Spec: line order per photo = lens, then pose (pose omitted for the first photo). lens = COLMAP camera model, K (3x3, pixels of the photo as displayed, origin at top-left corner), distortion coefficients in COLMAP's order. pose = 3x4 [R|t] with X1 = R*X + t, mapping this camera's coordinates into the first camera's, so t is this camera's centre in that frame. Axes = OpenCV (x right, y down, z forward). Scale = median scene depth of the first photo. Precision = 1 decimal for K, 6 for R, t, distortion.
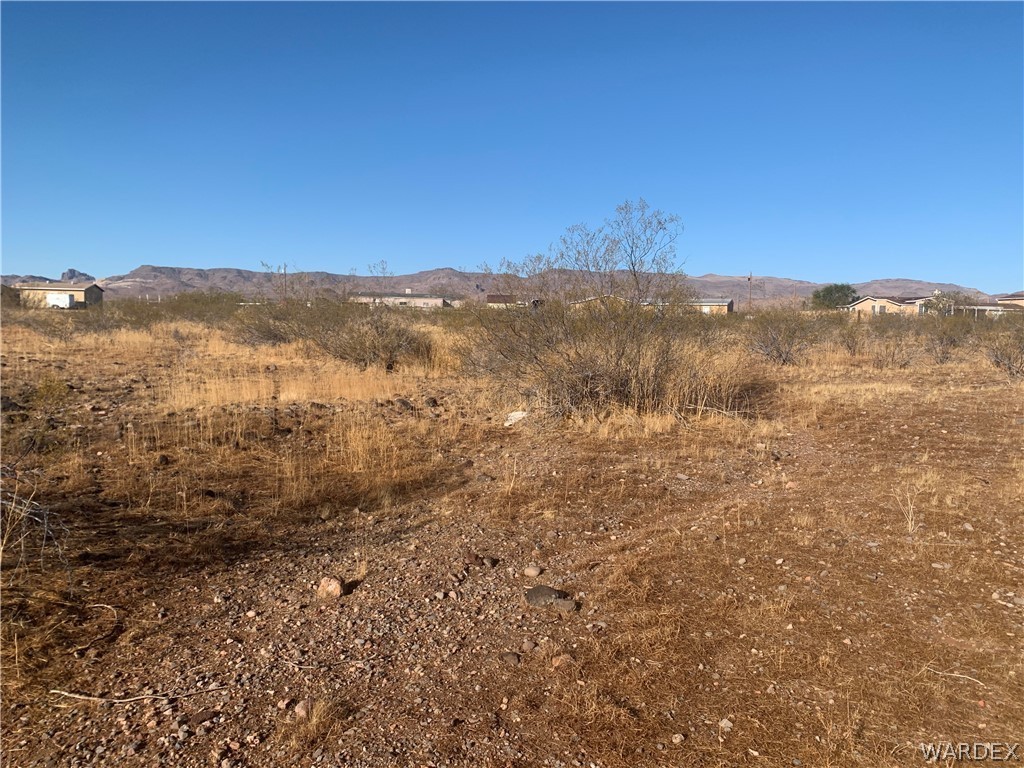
lens RADIAL K [[782.1, 0, 501.7], [0, 782.1, 382.7], [0, 0, 1]] dist [0.056635, -0.072186]
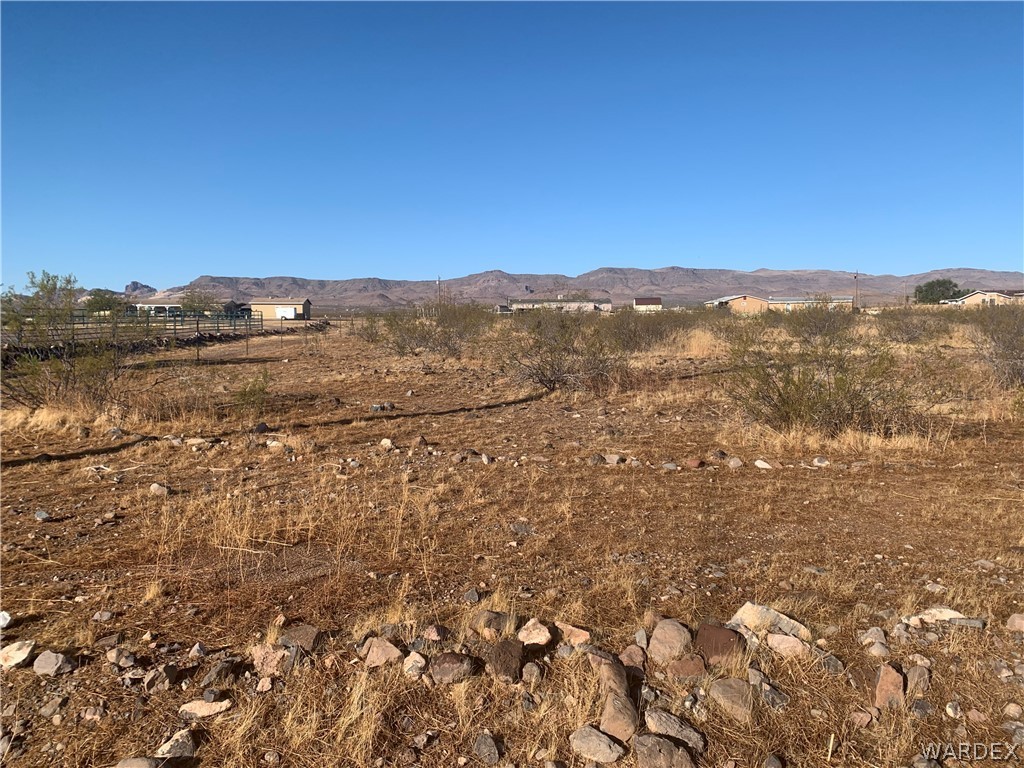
lens RADIAL K [[782.1, 0, 500.0], [0, 782.1, 407.6], [0, 0, 1]] dist [0.056635, -0.072186]
pose [[0.997993, -0.017456, -0.060878, -0.893880], [0.019248, 0.999395, 0.028981, 0.062963], [0.060335, -0.030095, 0.997724, -0.974224]]
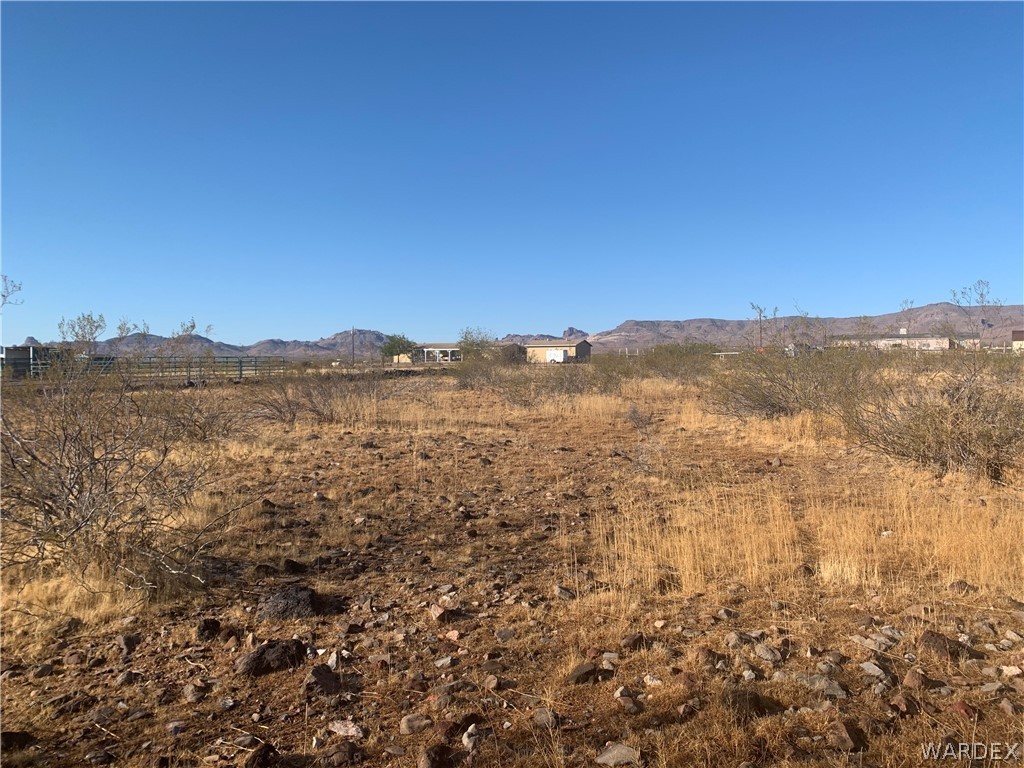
lens RADIAL K [[782.1, 0, 521.8], [0, 782.1, 375.6], [0, 0, 1]] dist [0.056635, -0.072186]
pose [[0.847455, -0.018406, -0.530549, -0.089347], [-0.017810, 0.997850, -0.063067, -0.032670], [0.530569, 0.062896, 0.845305, 0.245292]]
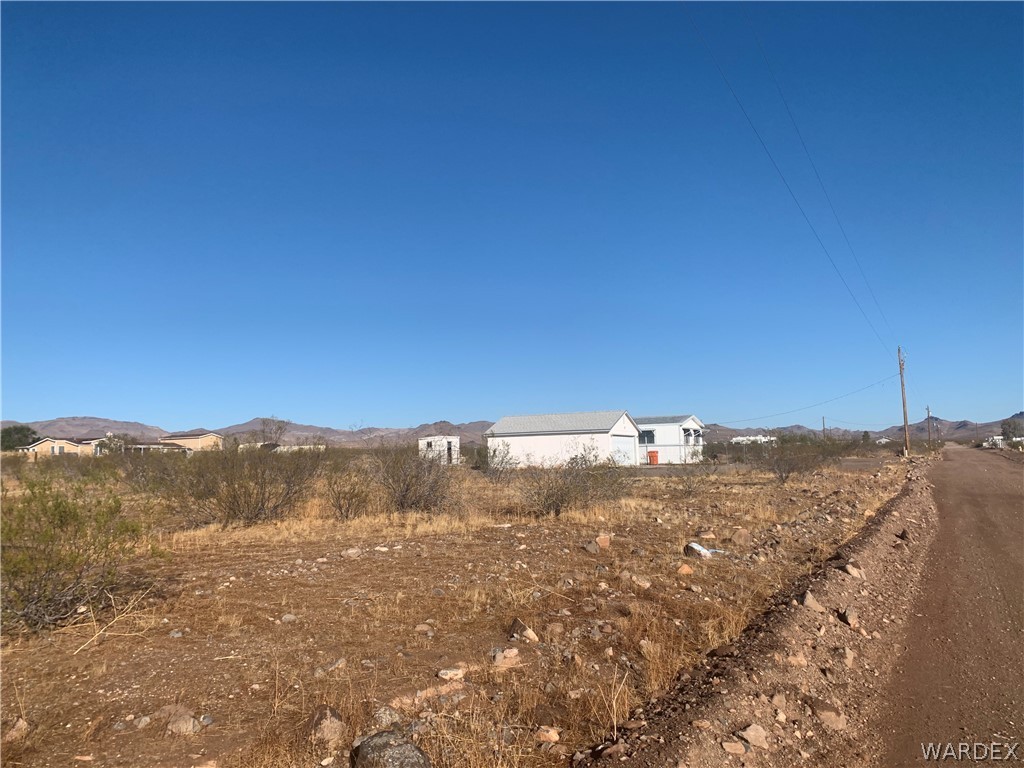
lens RADIAL K [[782.1, 0, 507.2], [0, 782.1, 385.0], [0, 0, 1]] dist [0.056635, -0.072186]
pose [[0.579993, 0.043691, 0.813449, -0.360492], [0.095218, 0.988080, -0.120962, 0.066096], [-0.809038, 0.147612, 0.568919, -0.897121]]
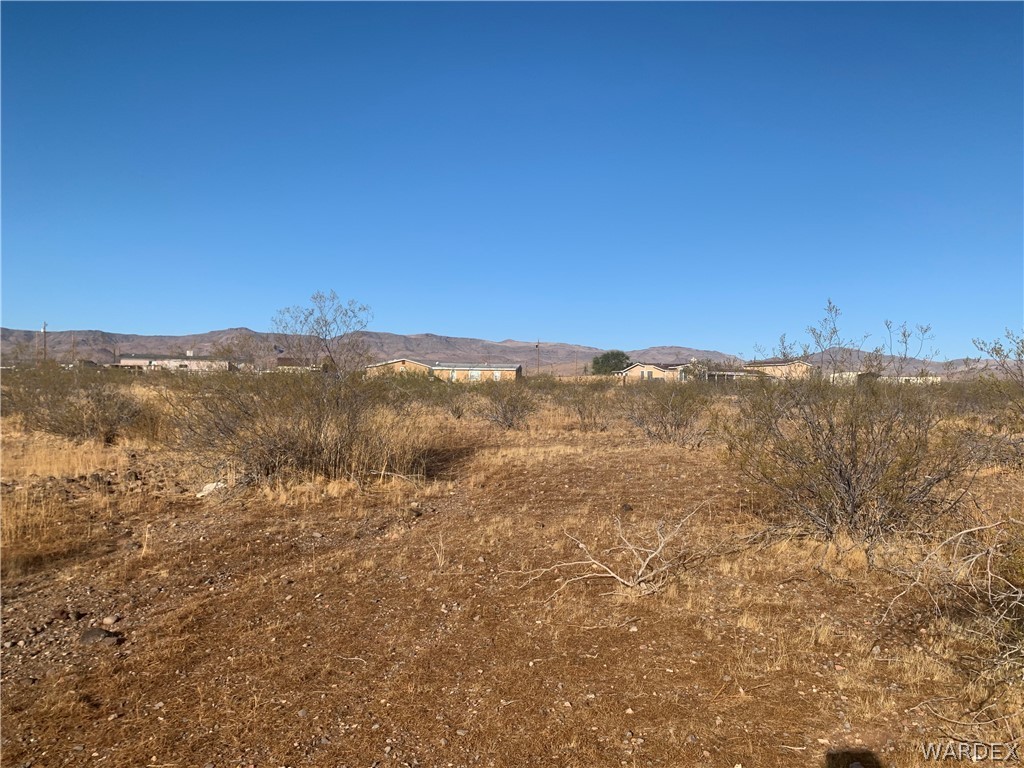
lens RADIAL K [[782.1, 0, 516.9], [0, 782.1, 379.8], [0, 0, 1]] dist [0.056635, -0.072186]
pose [[0.964595, 0.001044, 0.263734, 0.062916], [0.020956, 0.996527, -0.080593, -0.003442], [-0.262903, 0.083267, 0.961223, -0.071450]]
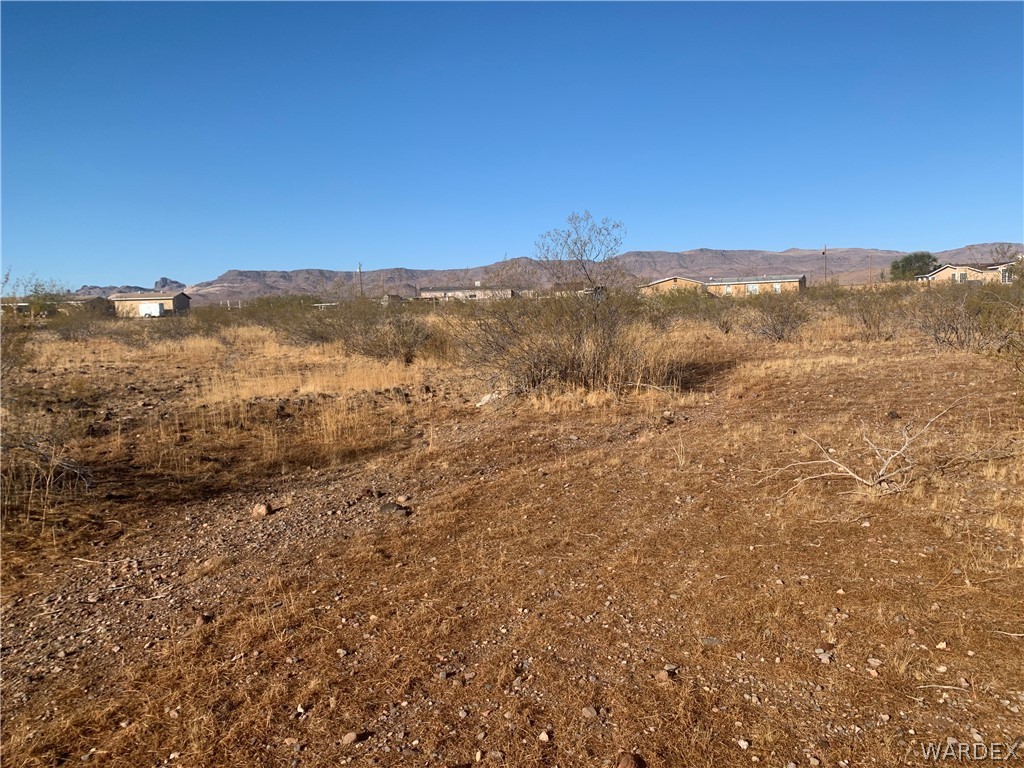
lens RADIAL K [[782.1, 0, 519.0], [0, 782.1, 380.4], [0, 0, 1]] dist [0.056635, -0.072186]
pose [[0.995878, -0.041111, -0.080851, 0.075219], [0.042124, 0.999053, 0.010857, 0.002209], [0.080328, -0.014218, 0.996667, -0.087353]]
